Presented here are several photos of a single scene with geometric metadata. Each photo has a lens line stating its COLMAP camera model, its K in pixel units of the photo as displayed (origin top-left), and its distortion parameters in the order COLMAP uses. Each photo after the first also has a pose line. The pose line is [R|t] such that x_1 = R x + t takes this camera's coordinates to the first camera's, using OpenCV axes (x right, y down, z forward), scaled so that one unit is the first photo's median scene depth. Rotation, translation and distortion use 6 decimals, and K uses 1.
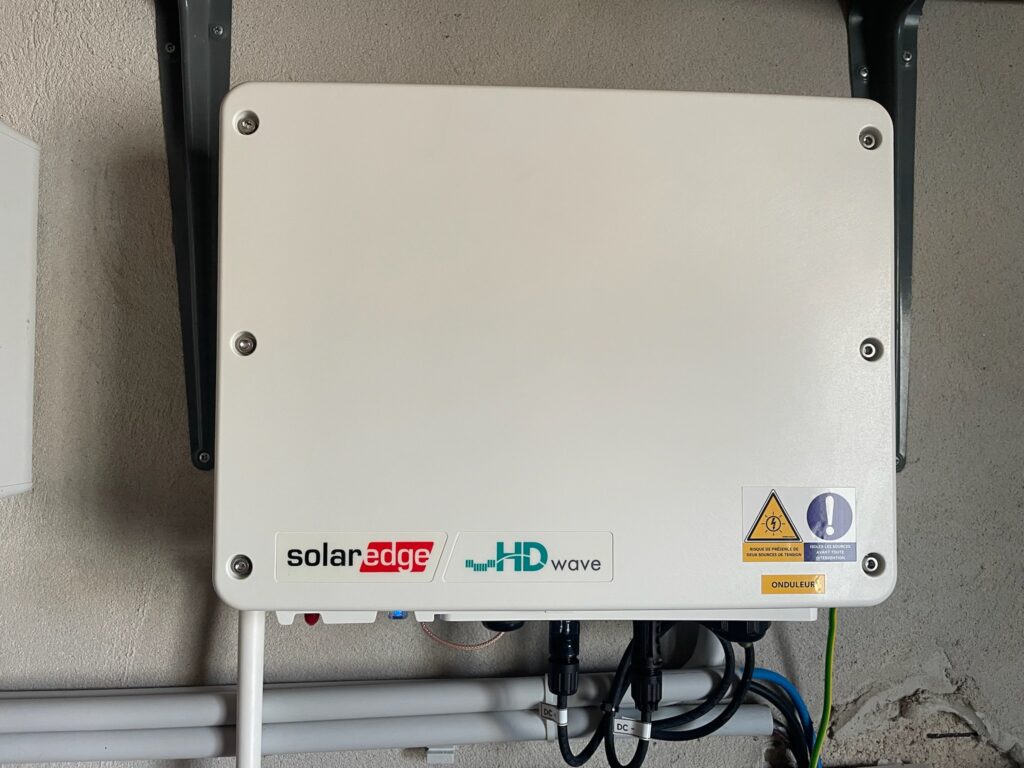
lens RADIAL K [[780.9, 0, 512.0], [0, 780.9, 384.0], [0, 0, 1]] dist [0.071124, -0.104255]
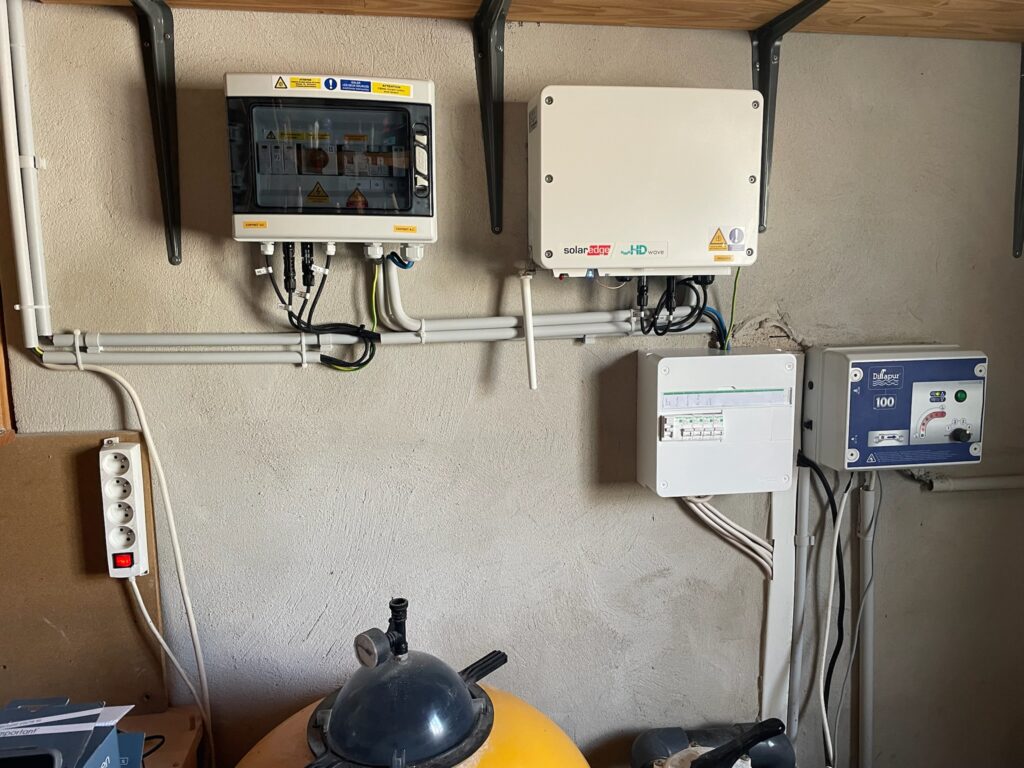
lens RADIAL K [[767.0, 0, 512.4], [0, 767.0, 381.7], [0, 0, 1]] dist [0.077425, -0.090725]
pose [[0.994837, -0.028302, 0.097463, -0.575198], [0.011653, 0.985833, 0.167325, 0.159828], [-0.100818, -0.165325, 0.981072, -1.455113]]
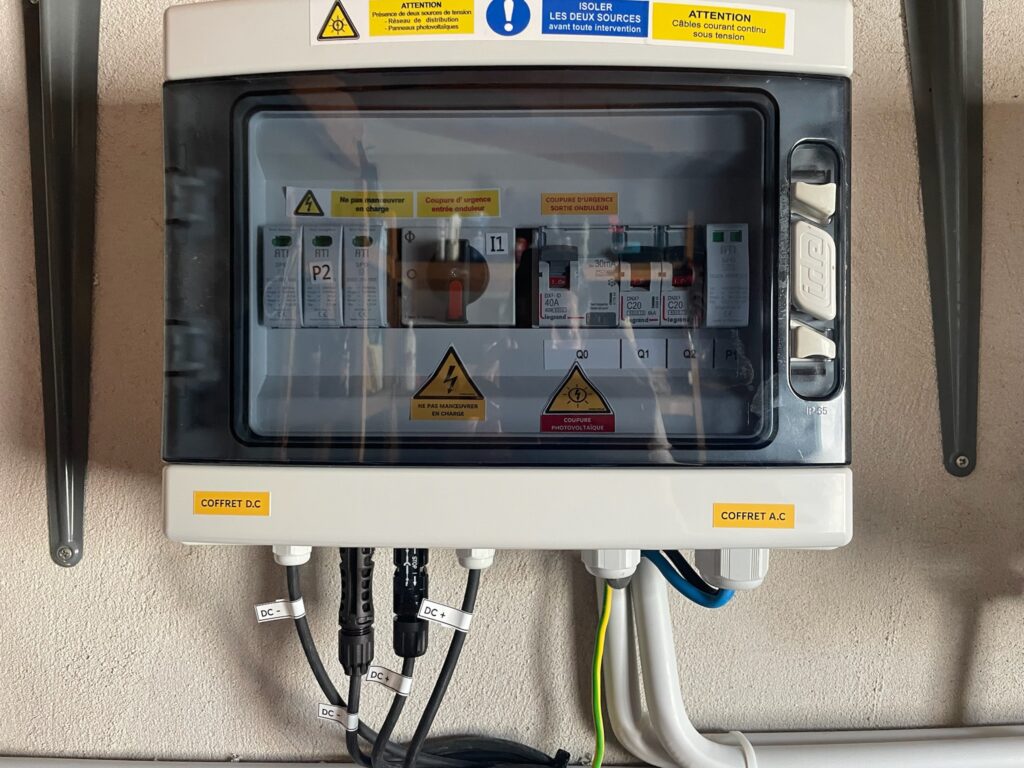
lens RADIAL K [[780.9, 0, 512.0], [0, 780.9, 384.0], [0, 0, 1]] dist [0.071124, -0.104255]
pose [[0.997399, -0.012270, -0.071027, -0.785075], [0.013625, 0.999734, 0.018627, -0.012256], [0.070780, -0.019546, 0.997300, 0.113244]]
